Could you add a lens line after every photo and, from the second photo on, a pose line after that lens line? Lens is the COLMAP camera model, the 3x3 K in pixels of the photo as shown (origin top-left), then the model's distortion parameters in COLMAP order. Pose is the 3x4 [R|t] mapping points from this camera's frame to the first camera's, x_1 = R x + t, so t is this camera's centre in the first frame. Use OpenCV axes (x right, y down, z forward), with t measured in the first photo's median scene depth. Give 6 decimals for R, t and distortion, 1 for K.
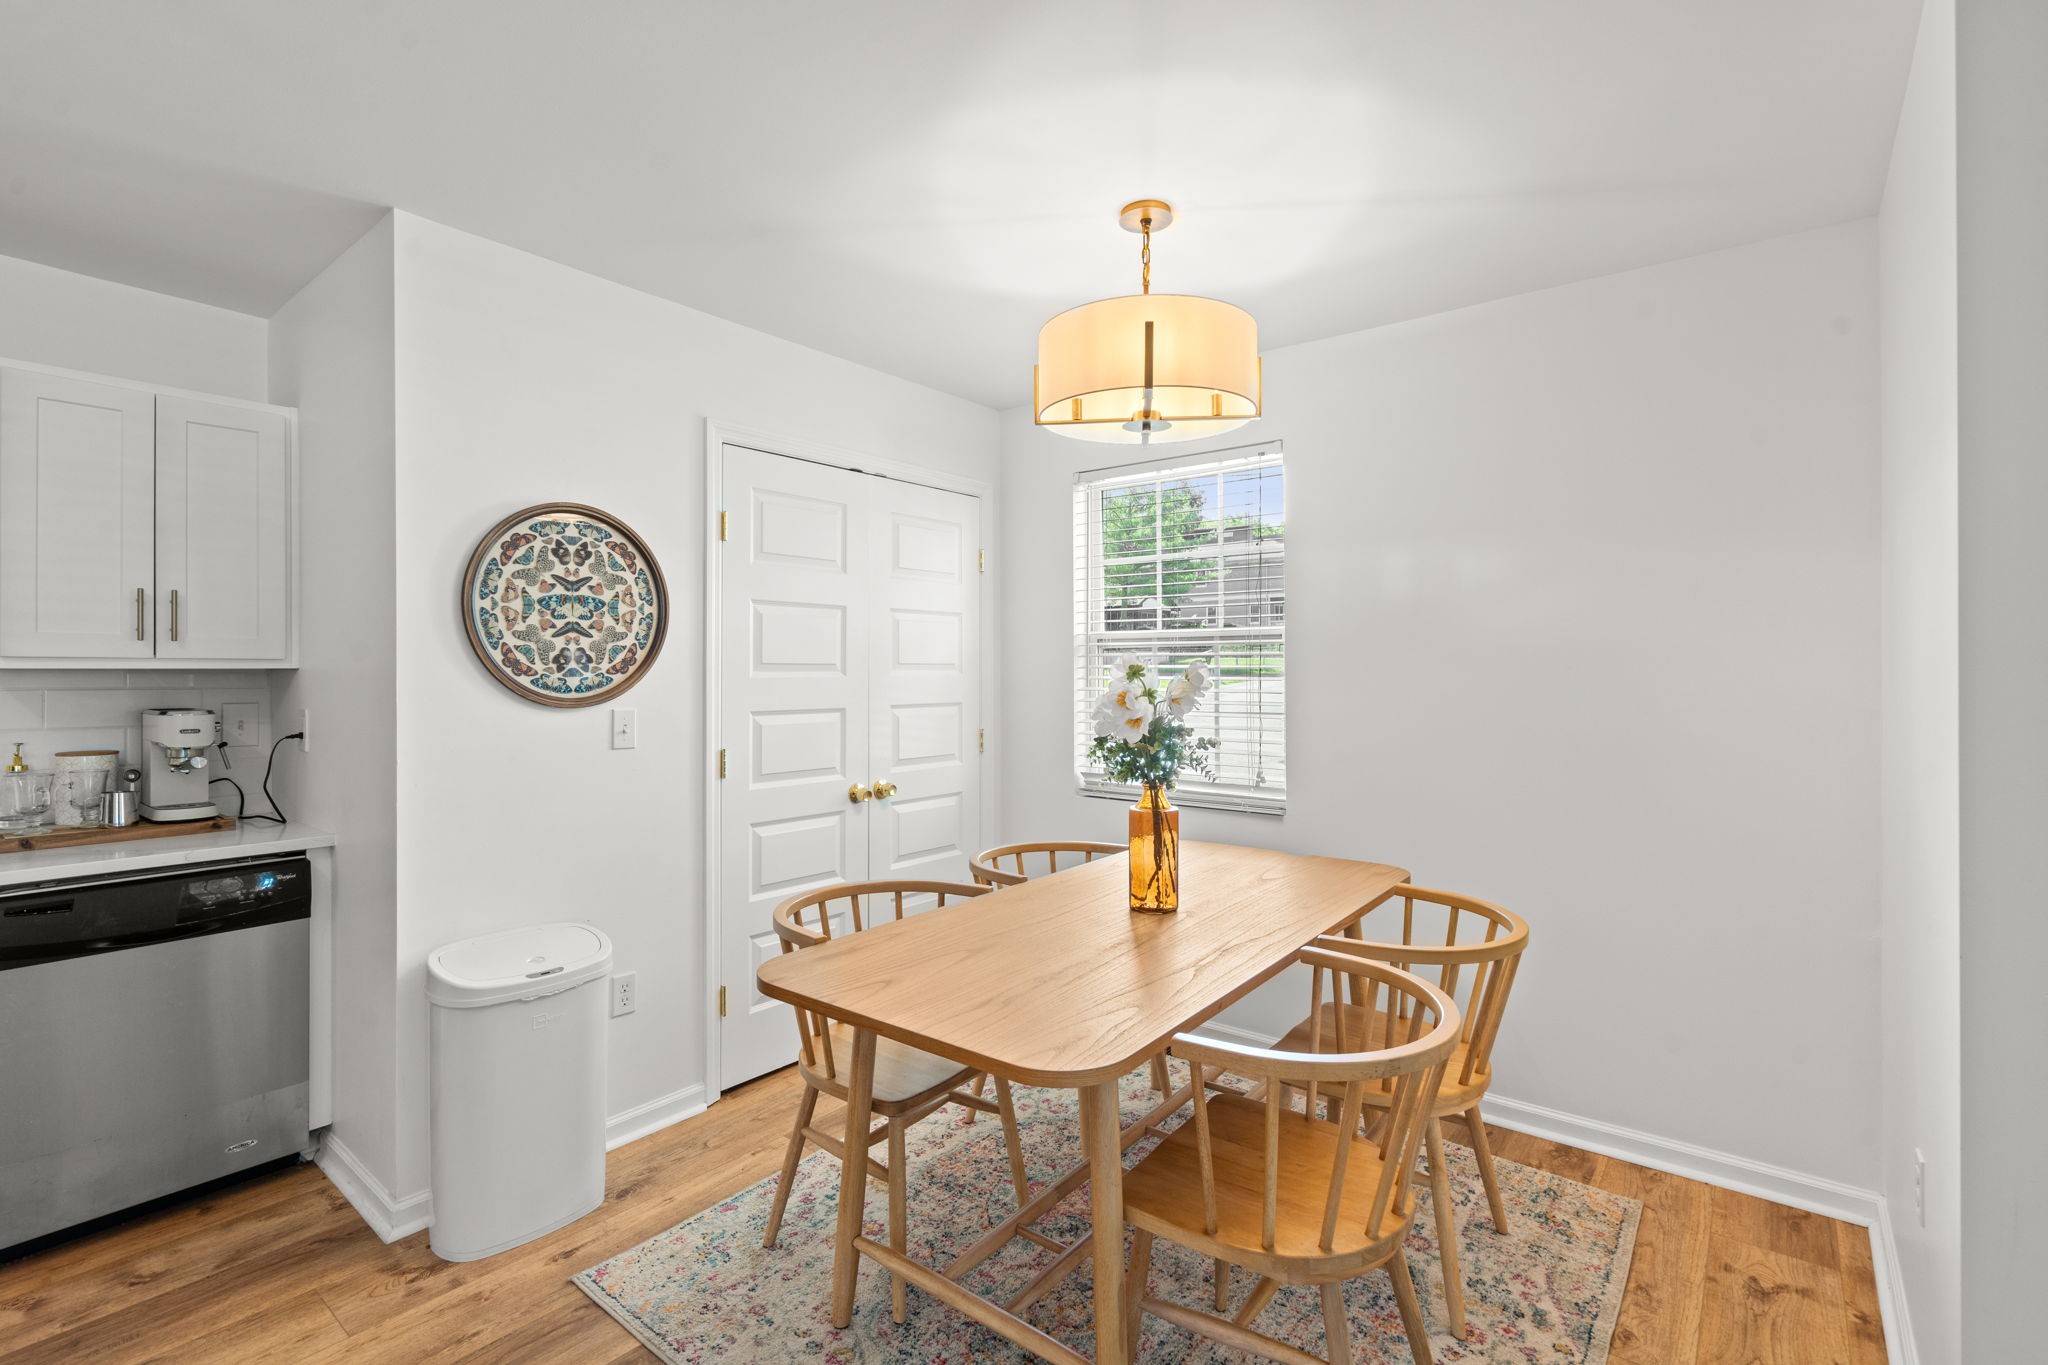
lens RADIAL K [[932.1, 0, 1021.8], [0, 932.1, 671.8], [0, 0, 1]] dist [-0.004741, 0.000833]
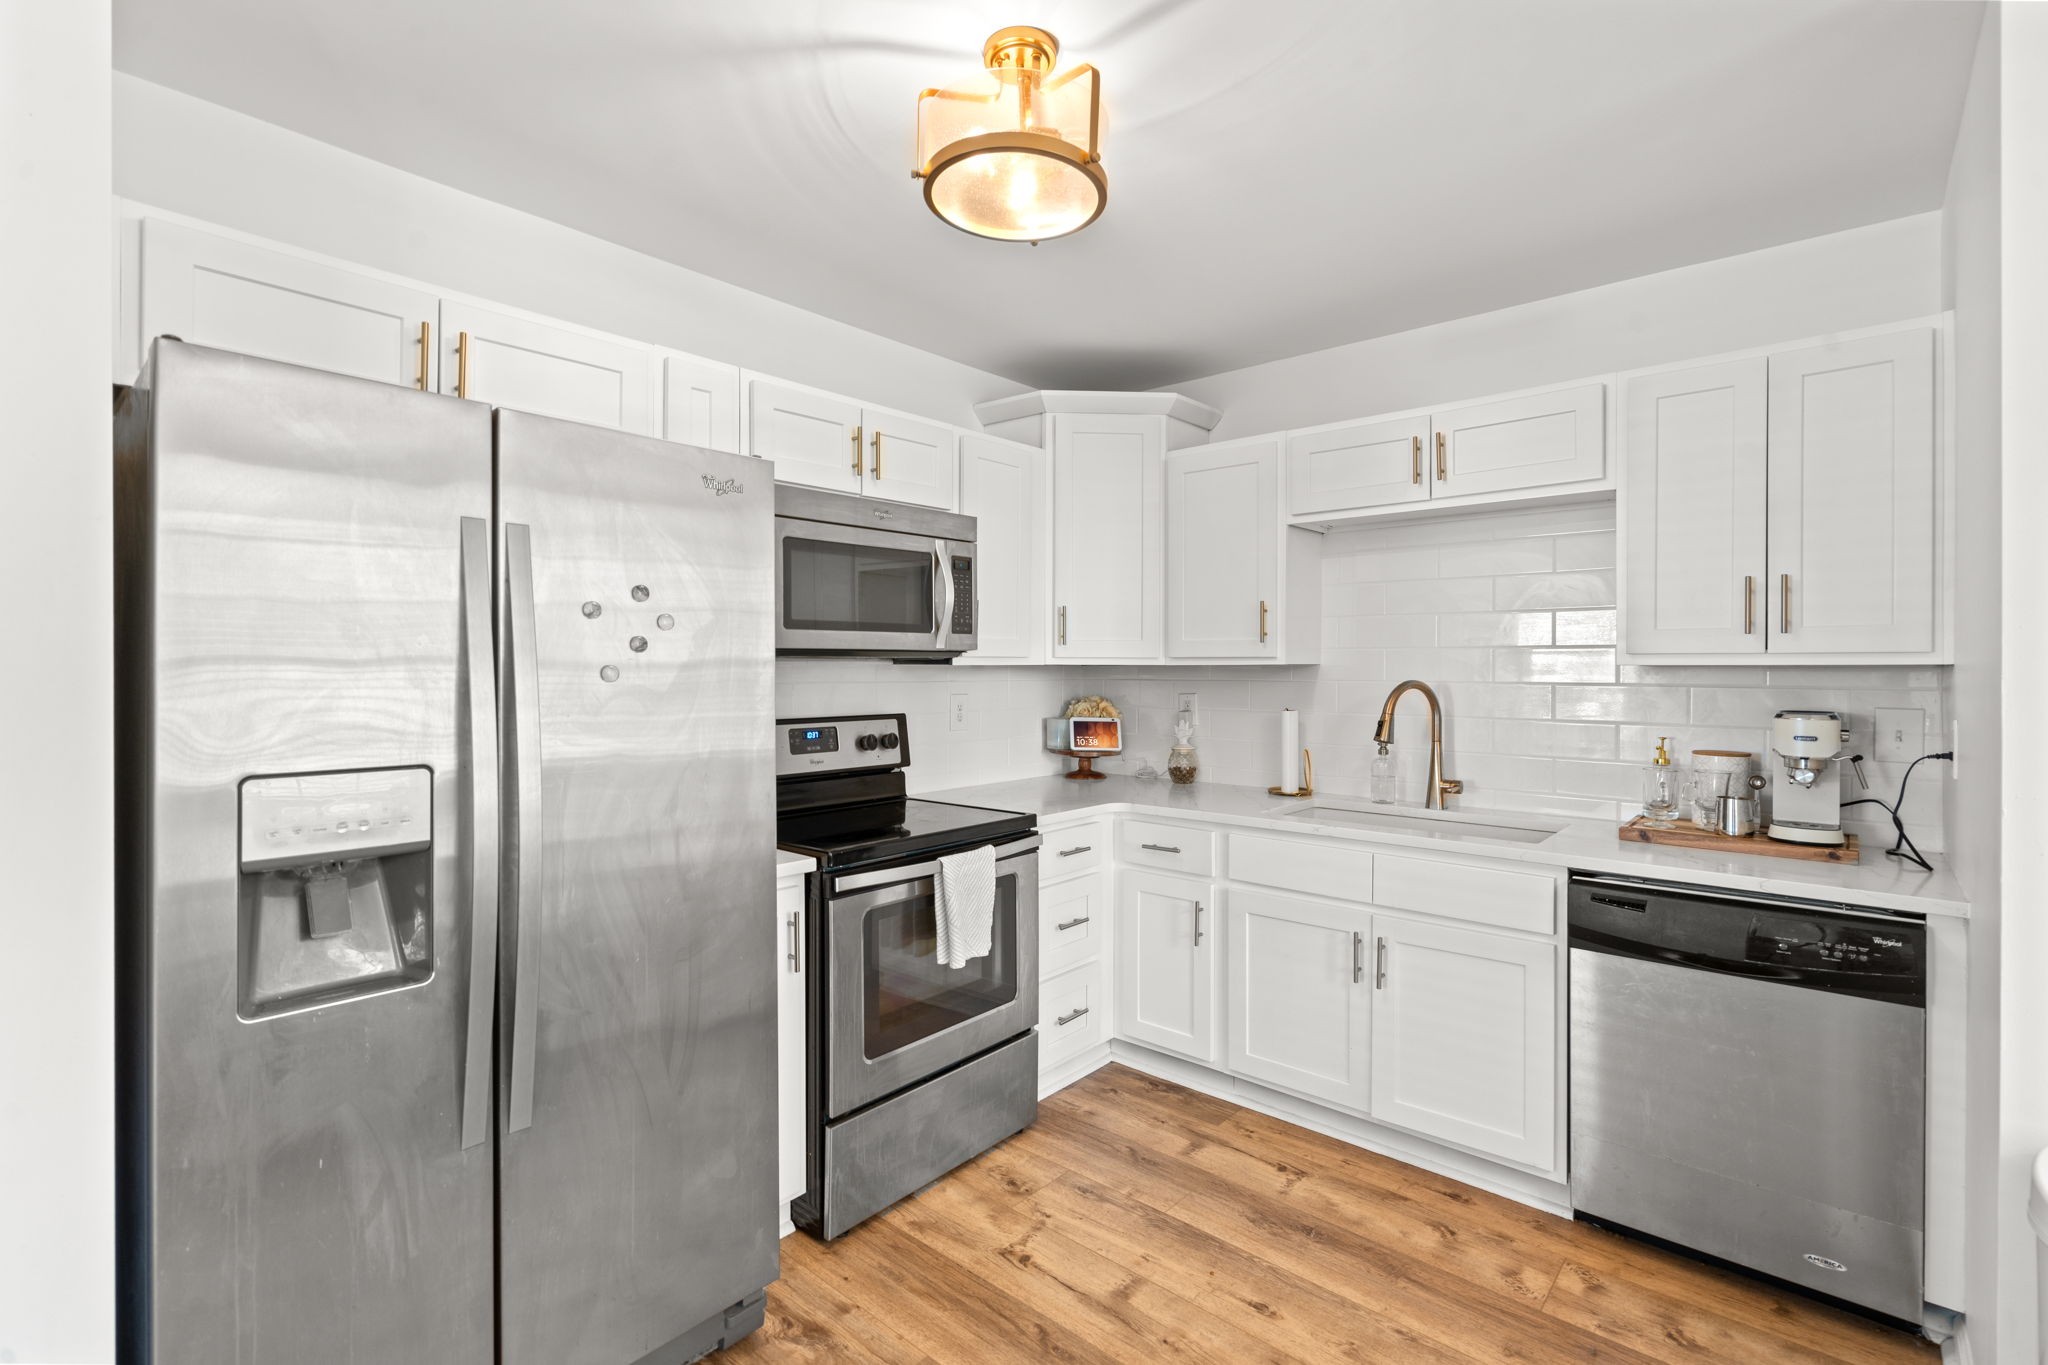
lens RADIAL K [[932.1, 0, 1021.8], [0, 932.1, 671.8], [0, 0, 1]] dist [-0.004741, 0.000833]
pose [[-0.055933, 0.000607, -0.998434, -0.005524], [-0.001194, 0.999999, 0.000675, 0.003277], [0.998434, 0.001230, -0.055932, 0.341438]]
